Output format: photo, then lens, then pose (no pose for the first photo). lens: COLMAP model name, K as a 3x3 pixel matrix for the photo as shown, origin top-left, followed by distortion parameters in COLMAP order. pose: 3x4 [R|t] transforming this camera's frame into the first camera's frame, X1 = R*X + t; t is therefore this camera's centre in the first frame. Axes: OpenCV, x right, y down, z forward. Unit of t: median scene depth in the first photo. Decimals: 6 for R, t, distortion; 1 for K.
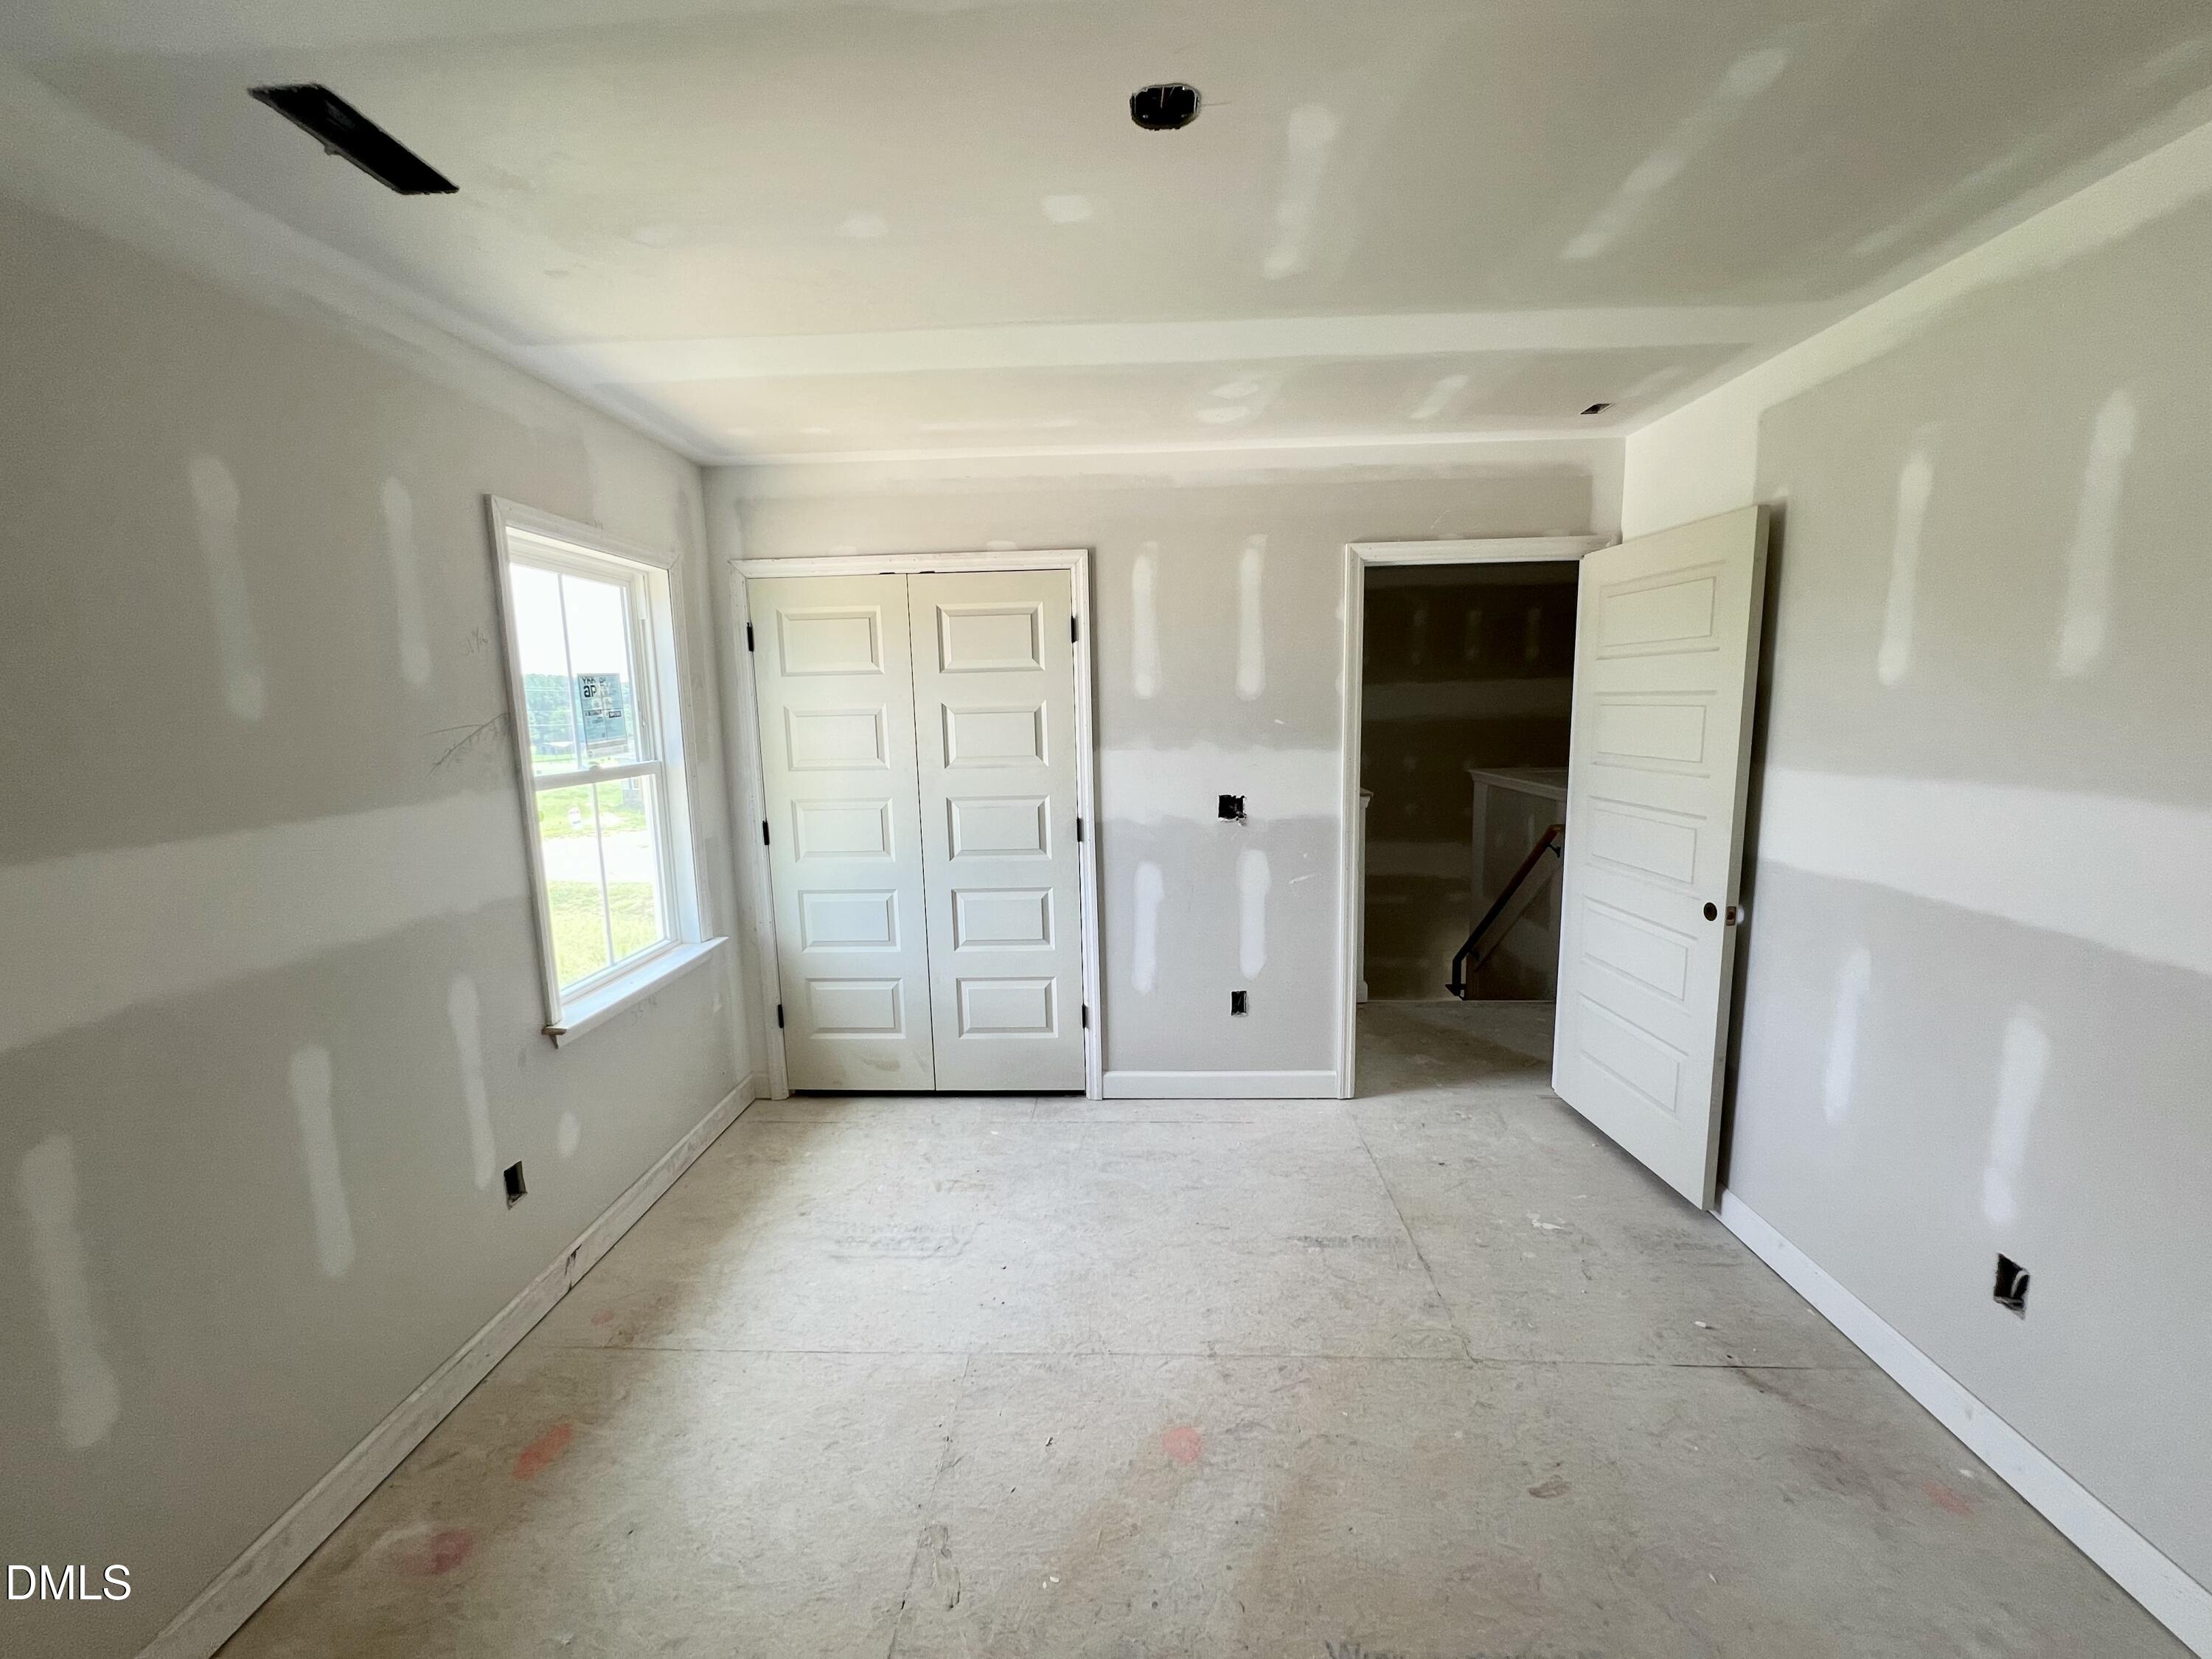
lens RADIAL K [[887.2, 0, 1105.5], [0, 887.2, 836.5], [0, 0, 1]] dist [0.000096, -0.000054]
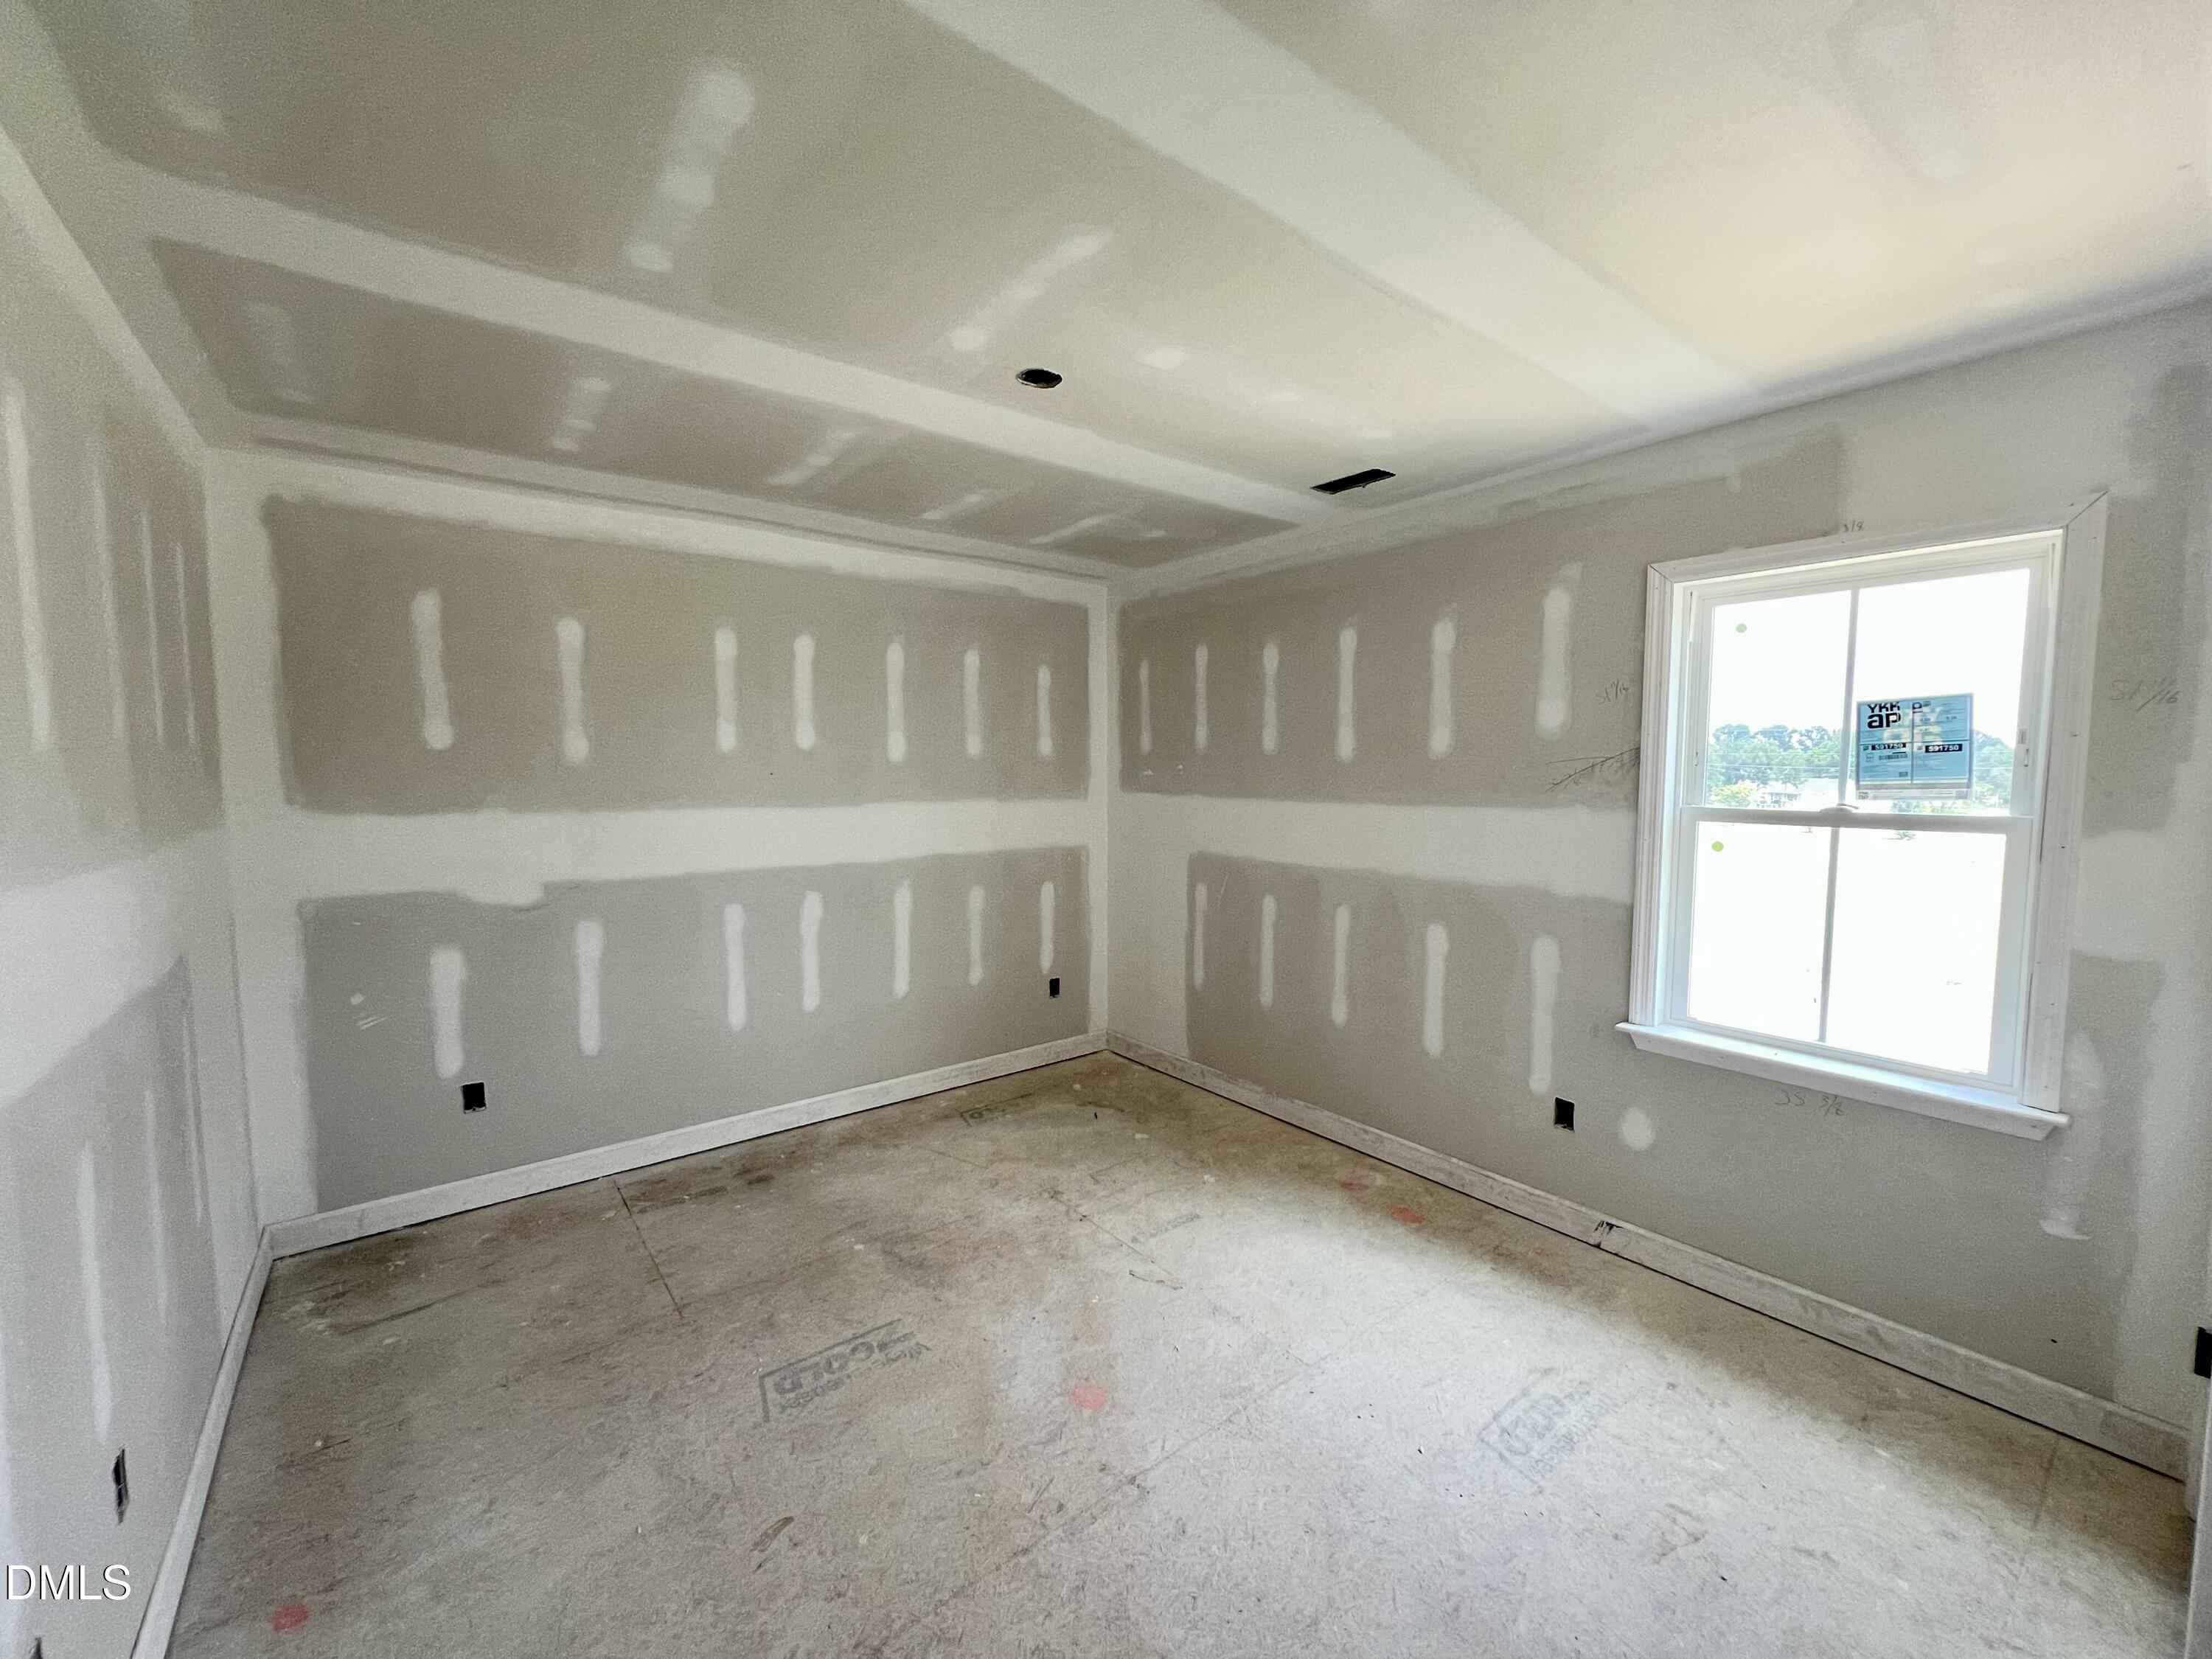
lens RADIAL K [[887.2, 0, 1105.5], [0, 887.2, 836.5], [0, 0, 1]] dist [0.000096, -0.000054]
pose [[-0.757310, 0.076225, -0.648592, 0.555091], [-0.079946, 0.974874, 0.207918, -0.185834], [0.648144, 0.209311, -0.732188, 1.247309]]
